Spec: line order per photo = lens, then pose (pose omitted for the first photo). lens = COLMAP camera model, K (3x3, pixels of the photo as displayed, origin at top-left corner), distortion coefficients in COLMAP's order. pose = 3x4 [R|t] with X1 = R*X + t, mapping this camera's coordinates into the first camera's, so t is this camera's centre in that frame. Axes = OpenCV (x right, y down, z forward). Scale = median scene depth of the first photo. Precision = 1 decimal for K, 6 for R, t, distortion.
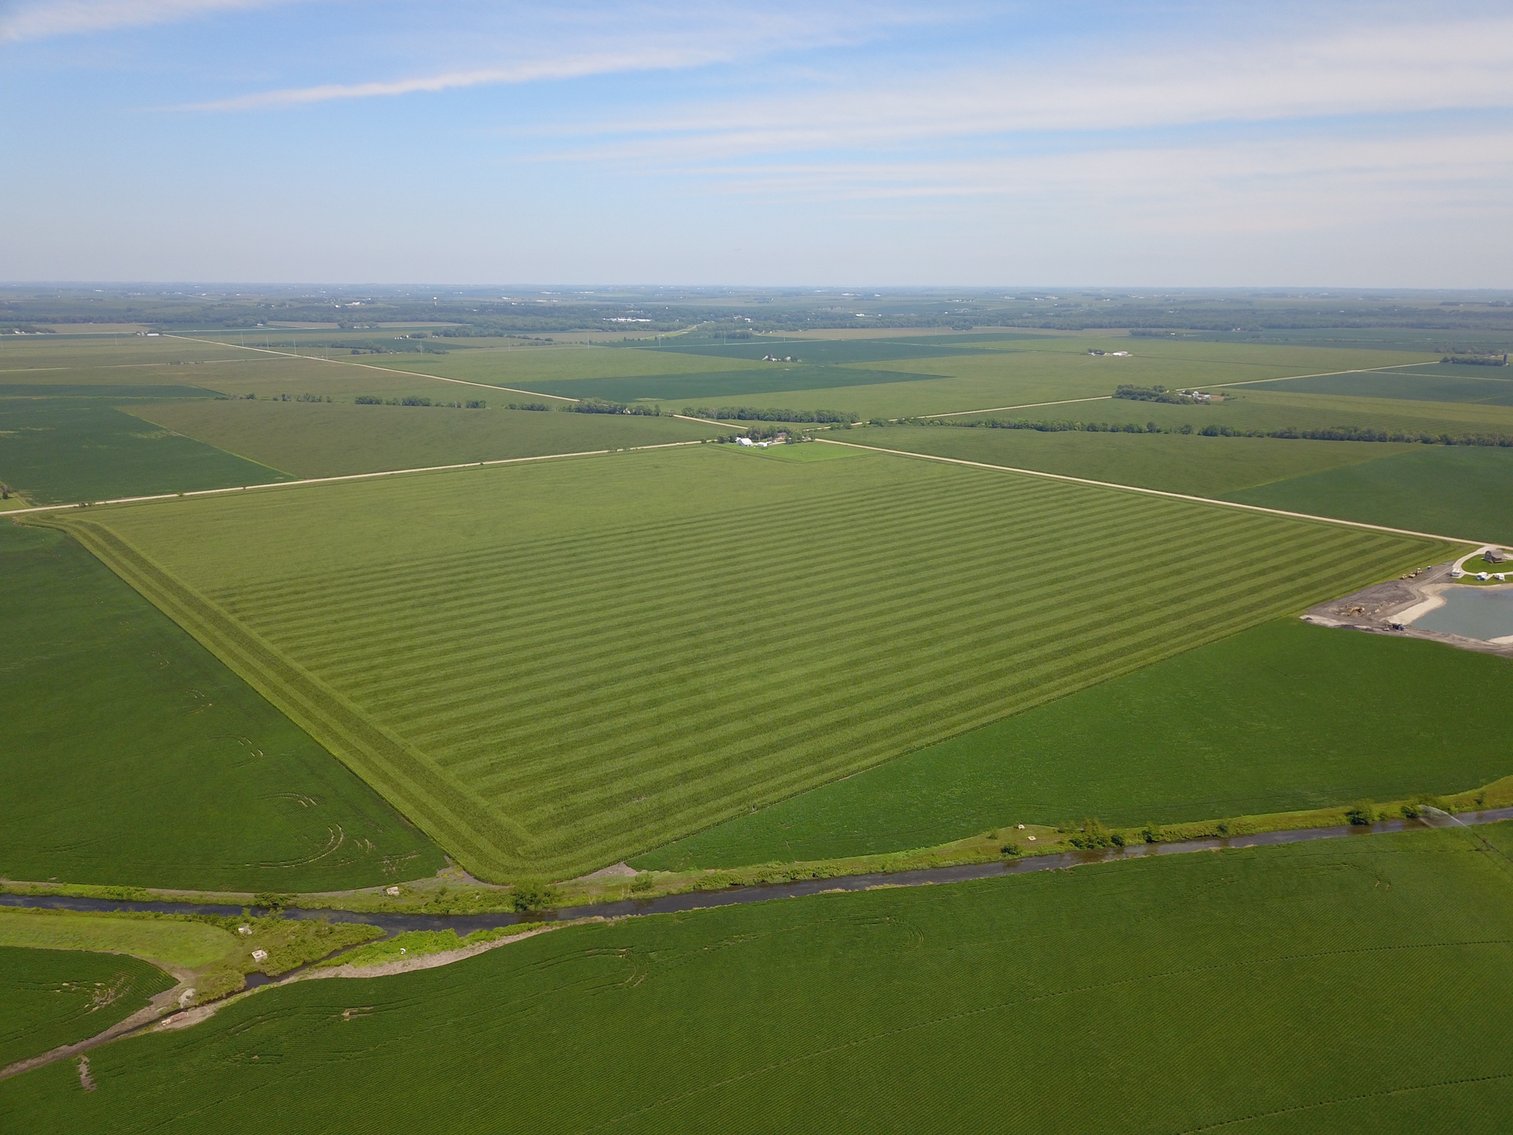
lens RADIAL K [[1147.7, 0, 762.7], [0, 1147.7, 565.7], [0, 0, 1]] dist [0.011450, -0.007485]
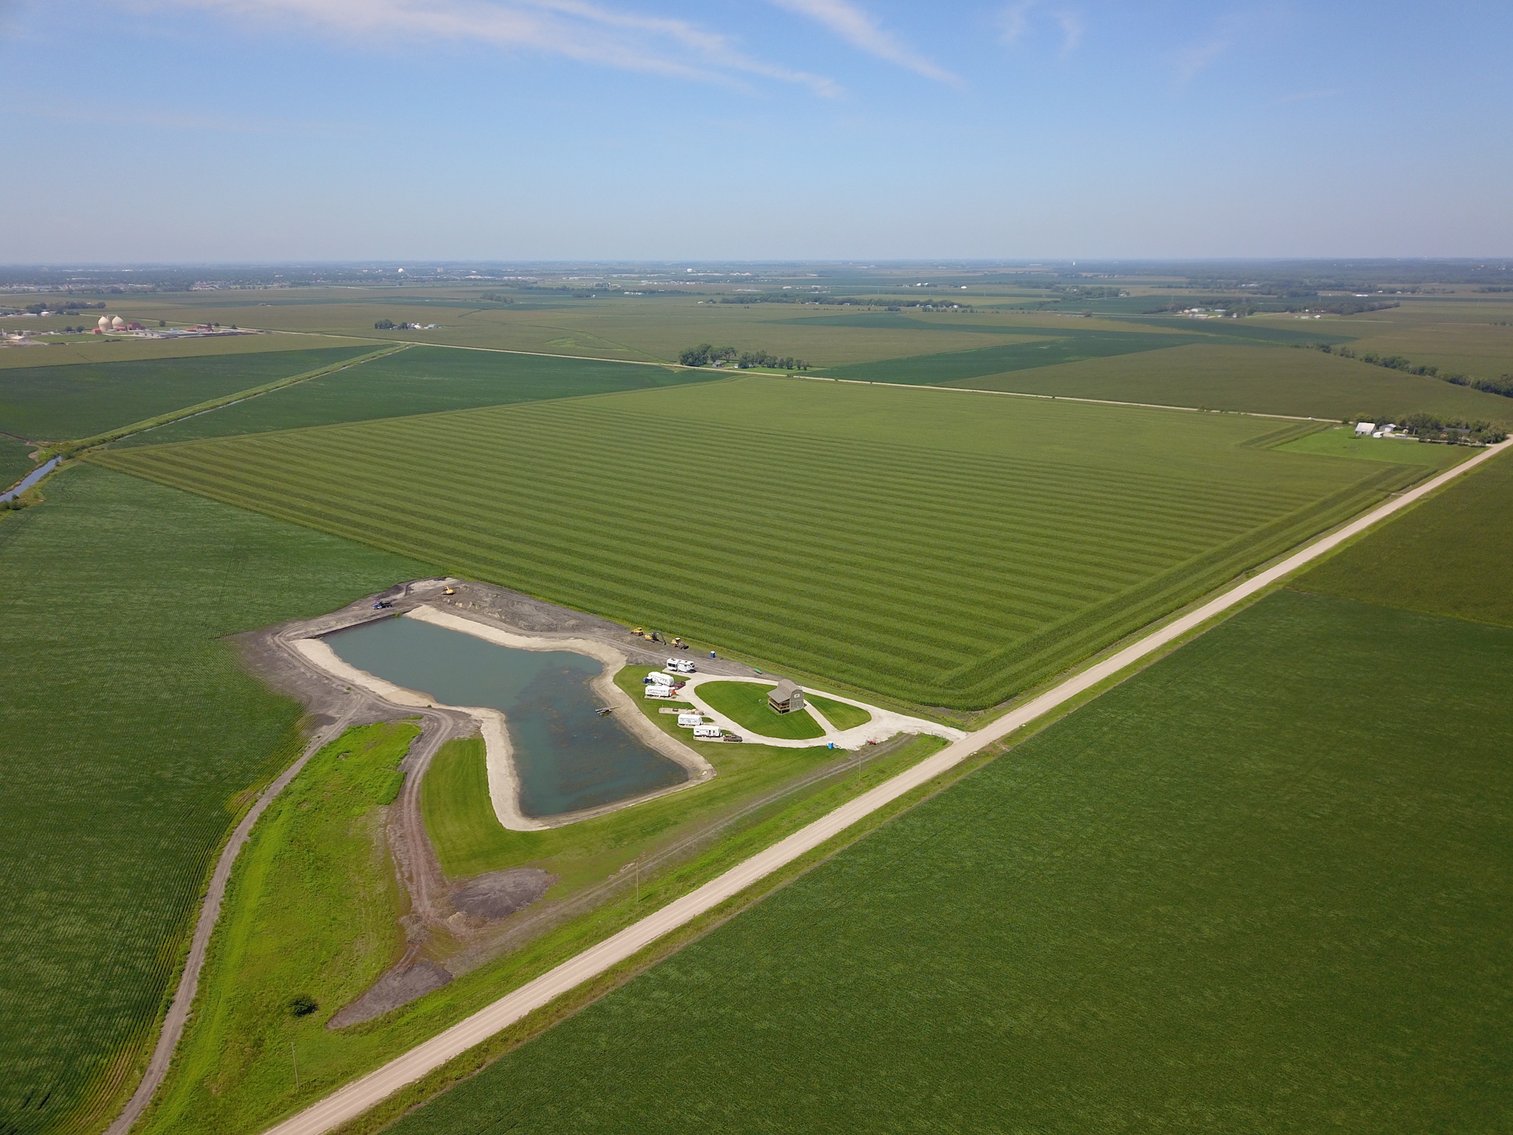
lens RADIAL K [[1162.3, 0, 772.2], [0, 1162.3, 567.7], [0, 0, 1]] dist [0.010405, -0.006533]
pose [[0.153120, 0.252413, -0.955428, 0.628257], [-0.236409, 0.948111, 0.212592, -0.092825], [0.959513, 0.193320, 0.204848, 0.514416]]
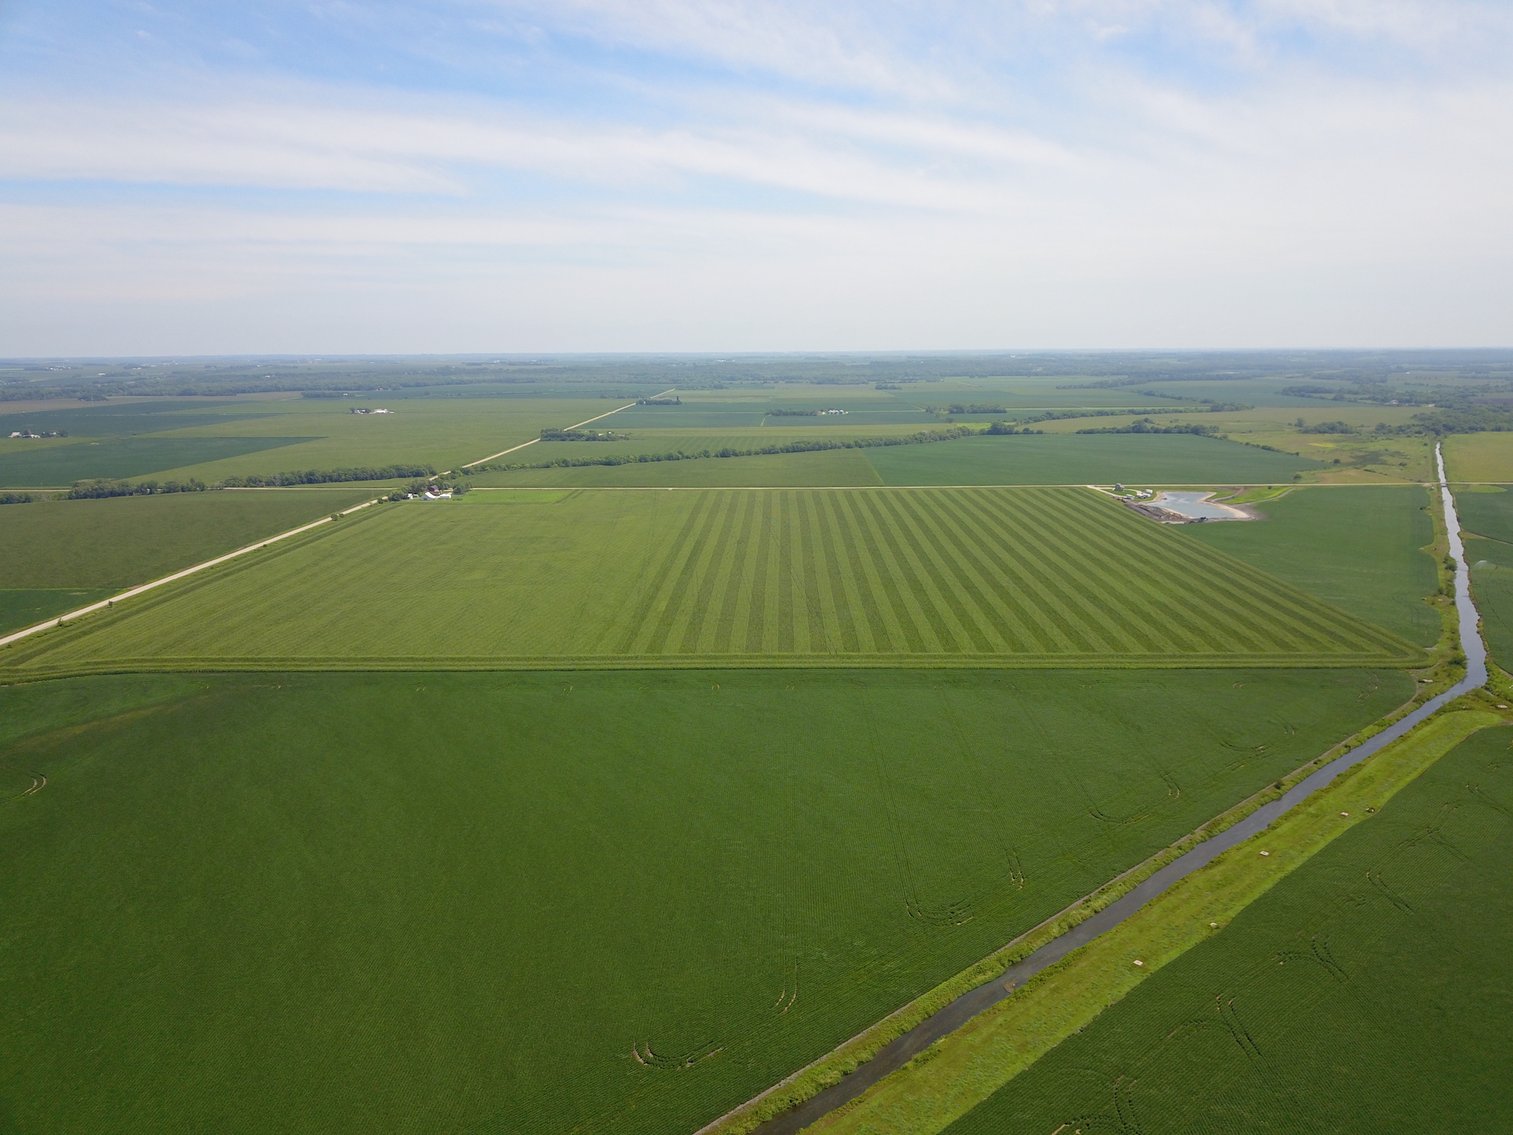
lens RADIAL K [[1167.1, 0, 758.2], [0, 1167.1, 599.5], [0, 0, 1]] dist [0.009974, -0.005157]
pose [[0.656039, -0.169990, 0.735334, -0.554877], [0.194011, 0.979547, 0.053357, -0.023198], [-0.729364, 0.107659, 0.675601, 0.154620]]
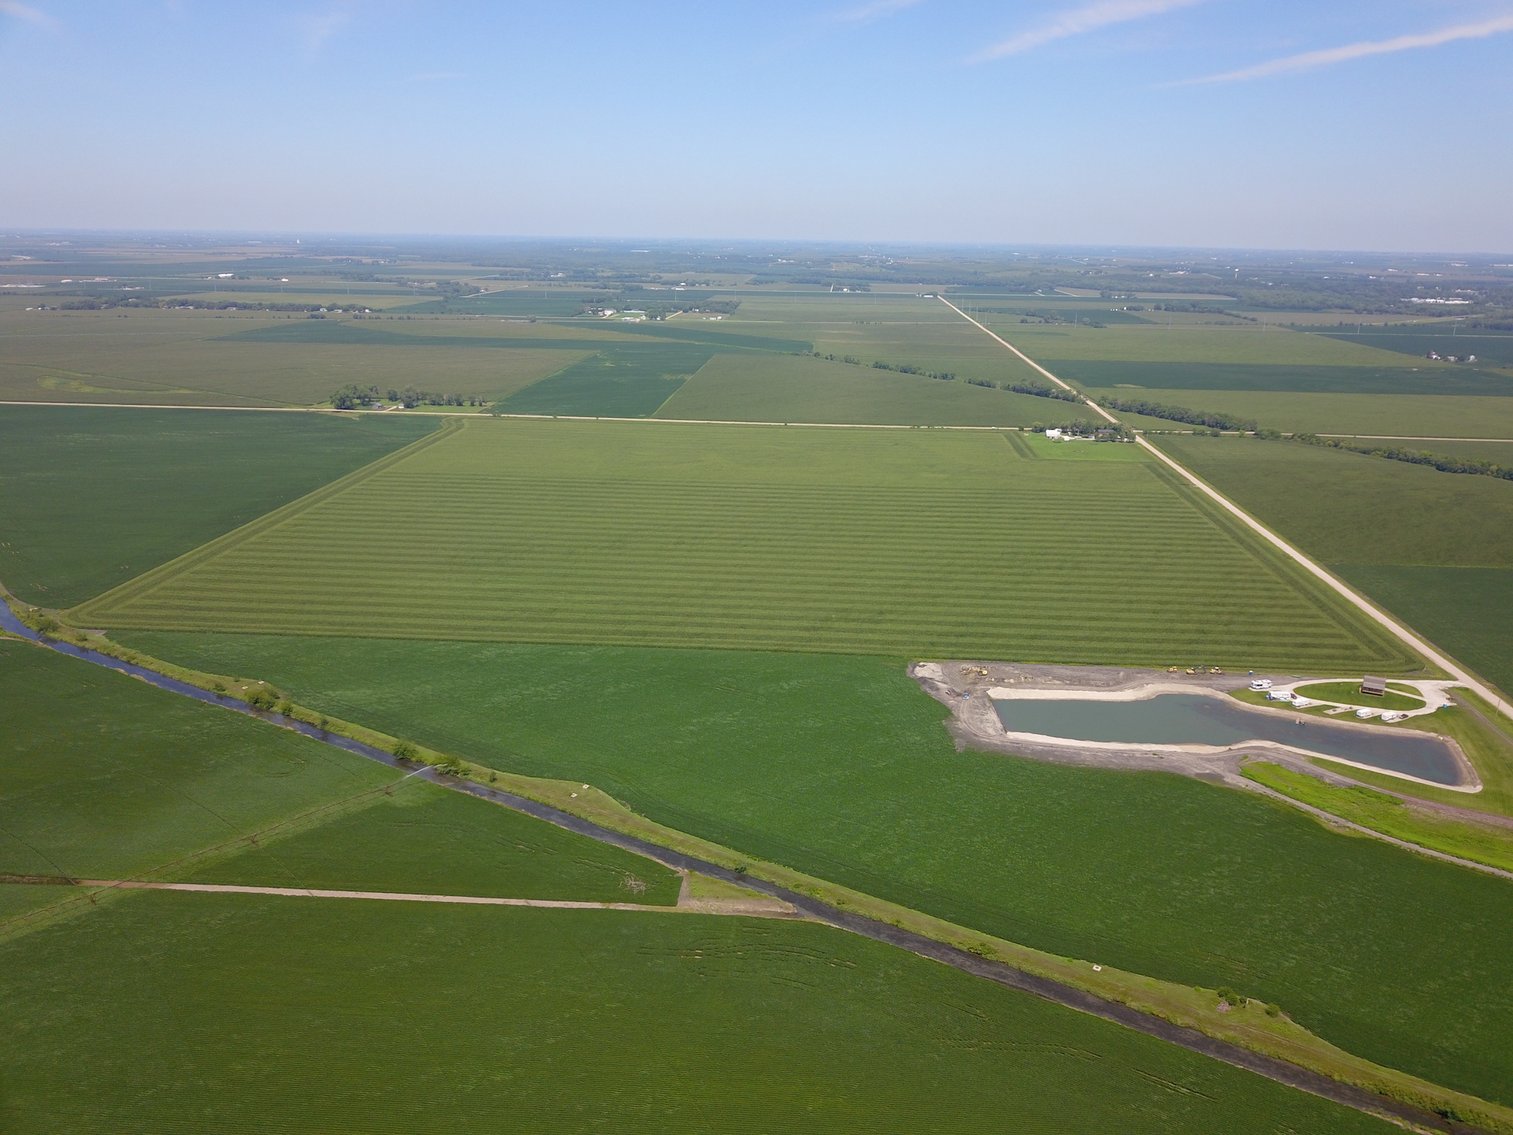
lens RADIAL K [[1162.3, 0, 772.2], [0, 1162.3, 567.7], [0, 0, 1]] dist [0.010405, -0.006533]
pose [[0.725398, 0.197627, -0.659349, 0.484544], [-0.179040, 0.979099, 0.096491, -0.049494], [0.664637, 0.048055, 0.745620, 0.102508]]
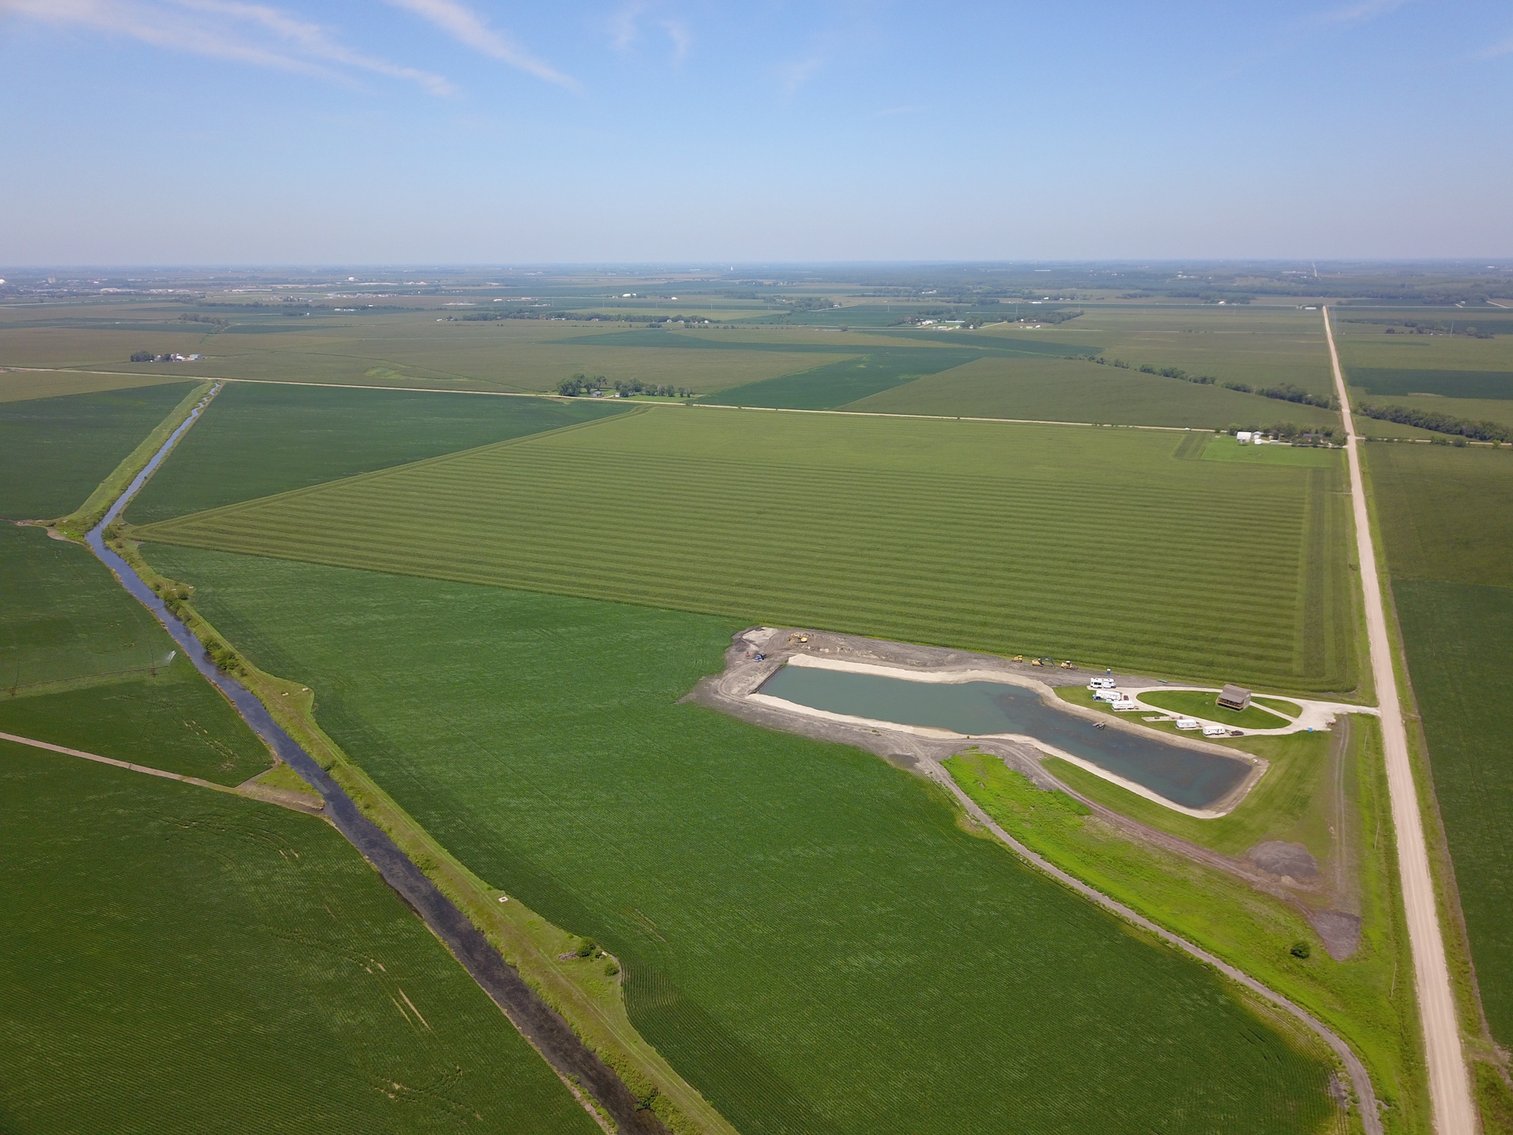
lens RADIAL K [[1162.3, 0, 772.2], [0, 1162.3, 567.7], [0, 0, 1]] dist [0.010405, -0.006533]
pose [[0.437483, 0.226799, -0.870156, 0.610739], [-0.210907, 0.966558, 0.145889, -0.065600], [0.874144, 0.119698, 0.470686, 0.282438]]
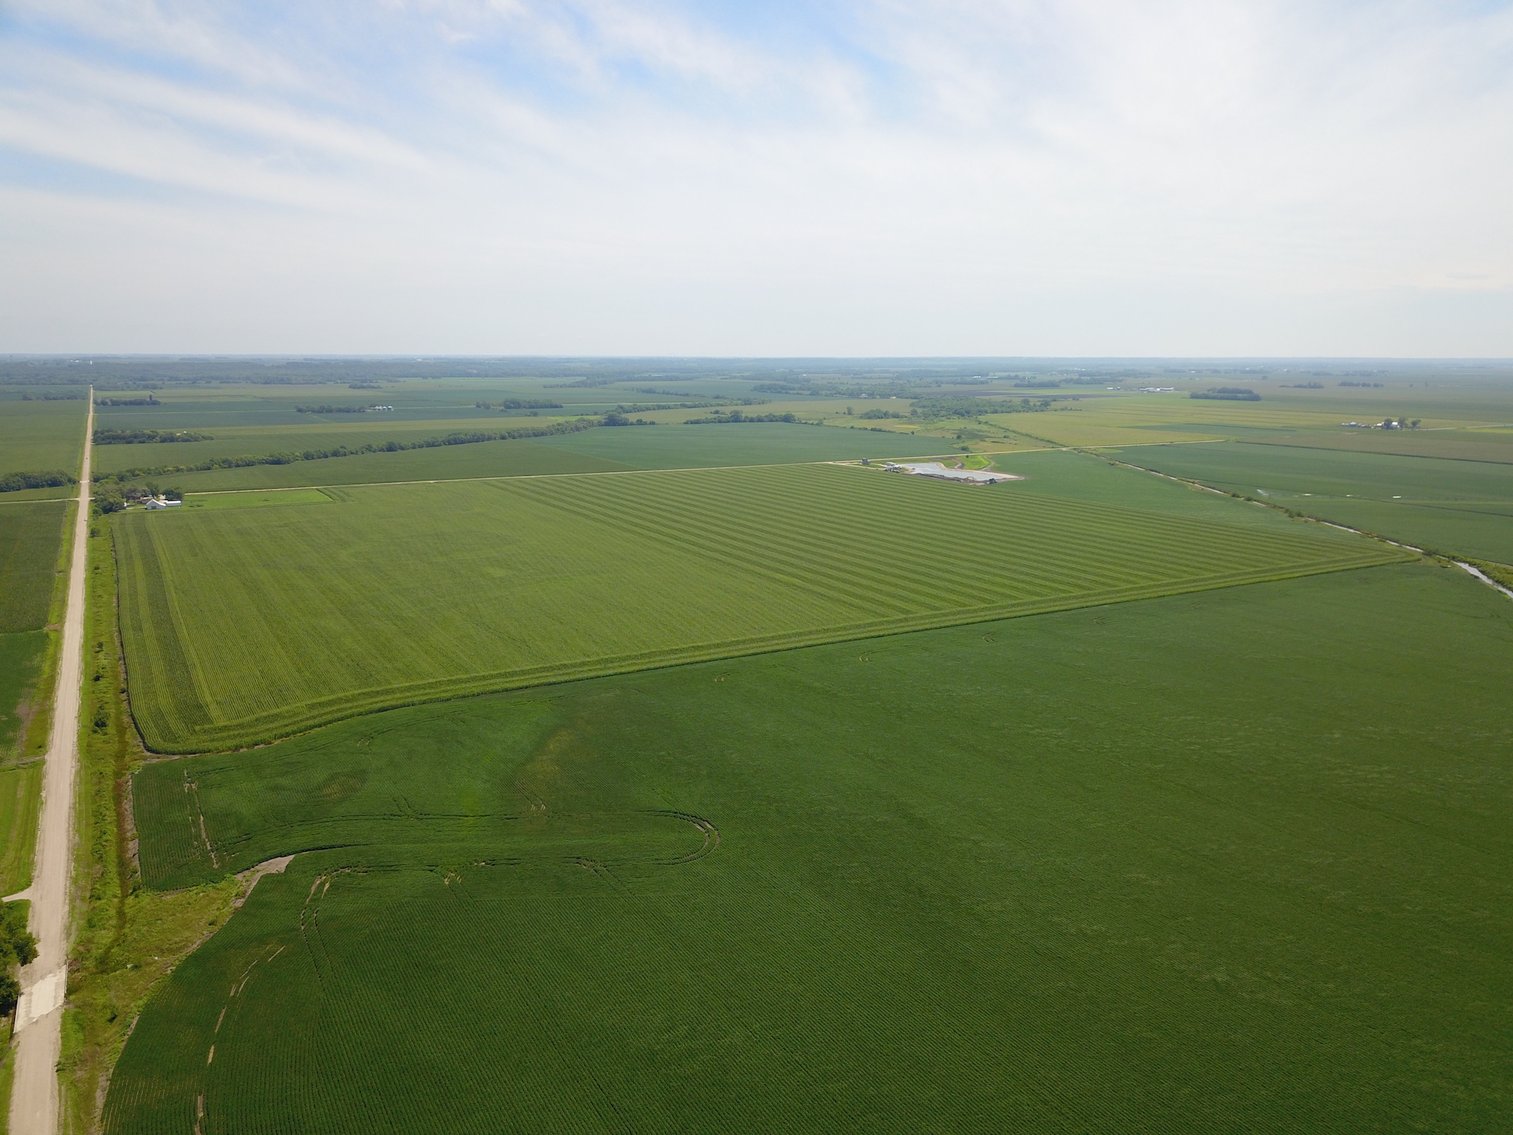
lens RADIAL K [[1149.8, 0, 765.0], [0, 1149.8, 615.9], [0, 0, 1]] dist [0.068731, -0.088636]
pose [[0.177517, -0.224267, 0.958223, -0.689497], [0.237604, 0.954649, 0.179413, -0.079932], [-0.955004, 0.195829, 0.222754, 0.457324]]
